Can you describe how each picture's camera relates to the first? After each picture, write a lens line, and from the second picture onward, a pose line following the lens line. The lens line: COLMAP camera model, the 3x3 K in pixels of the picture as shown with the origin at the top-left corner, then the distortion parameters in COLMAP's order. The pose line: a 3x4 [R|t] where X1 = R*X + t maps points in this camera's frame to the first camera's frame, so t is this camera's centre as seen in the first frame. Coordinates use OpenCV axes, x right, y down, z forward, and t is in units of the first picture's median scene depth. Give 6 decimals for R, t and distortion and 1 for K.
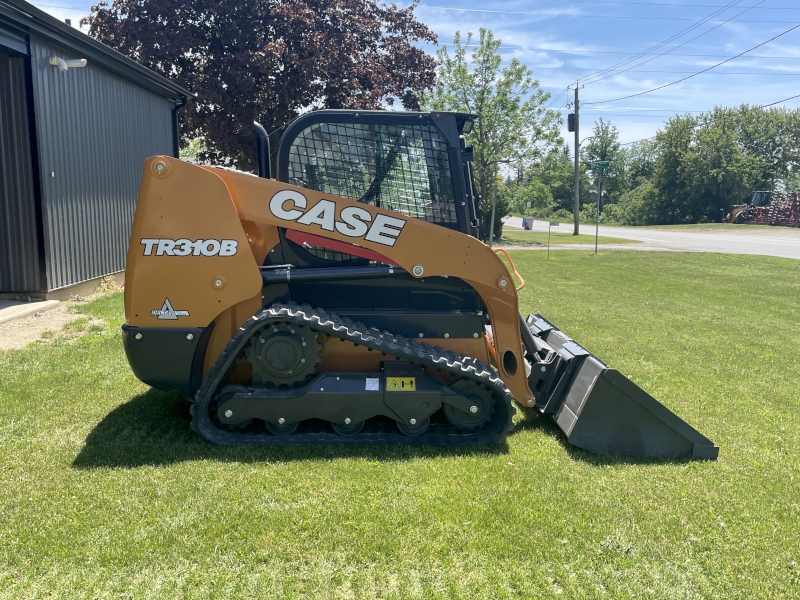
lens RADIAL K [[720.1, 0, 400.0], [0, 720.1, 300.0], [0, 0, 1]] dist [0.090988, -0.111828]
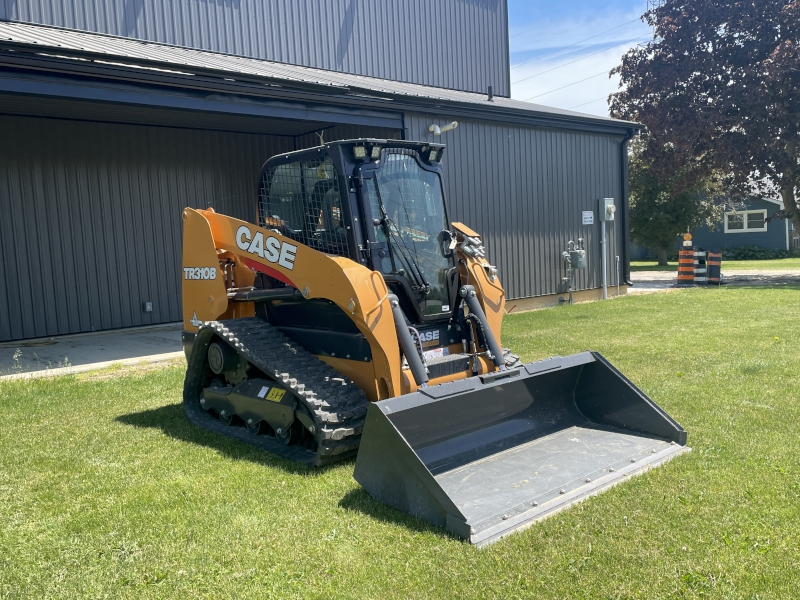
lens RADIAL K [[720.1, 0, 400.0], [0, 720.1, 300.0], [0, 0, 1]] dist [0.090988, -0.111828]
pose [[0.619740, 0.017252, -0.784617, 0.966366], [-0.054216, 0.998311, -0.020872, -0.014943], [0.782932, 0.055474, 0.619629, 0.449487]]
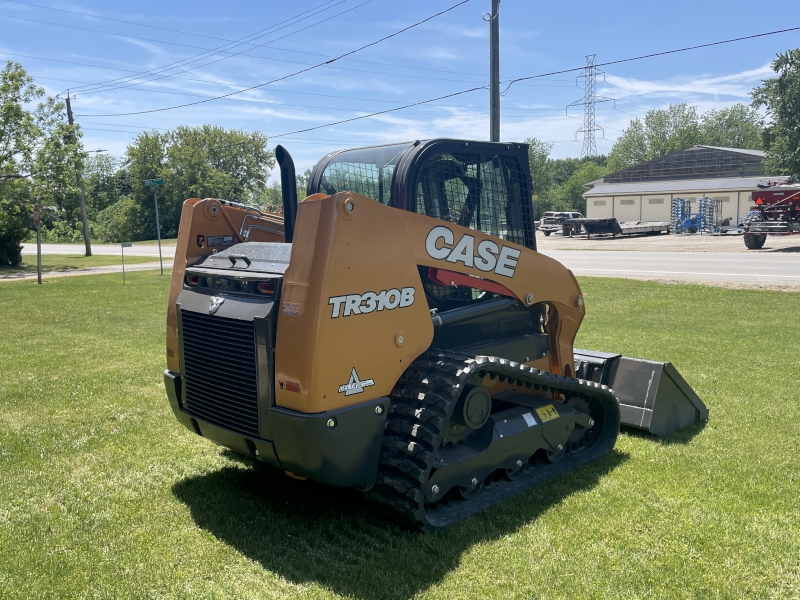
lens RADIAL K [[720.1, 0, 400.0], [0, 720.1, 300.0], [0, 0, 1]] dist [0.090988, -0.111828]
pose [[0.754644, -0.112266, 0.646459, -0.773814], [0.125081, 0.991800, 0.026225, -0.089553], [-0.644102, 0.061069, 0.762498, 0.348942]]
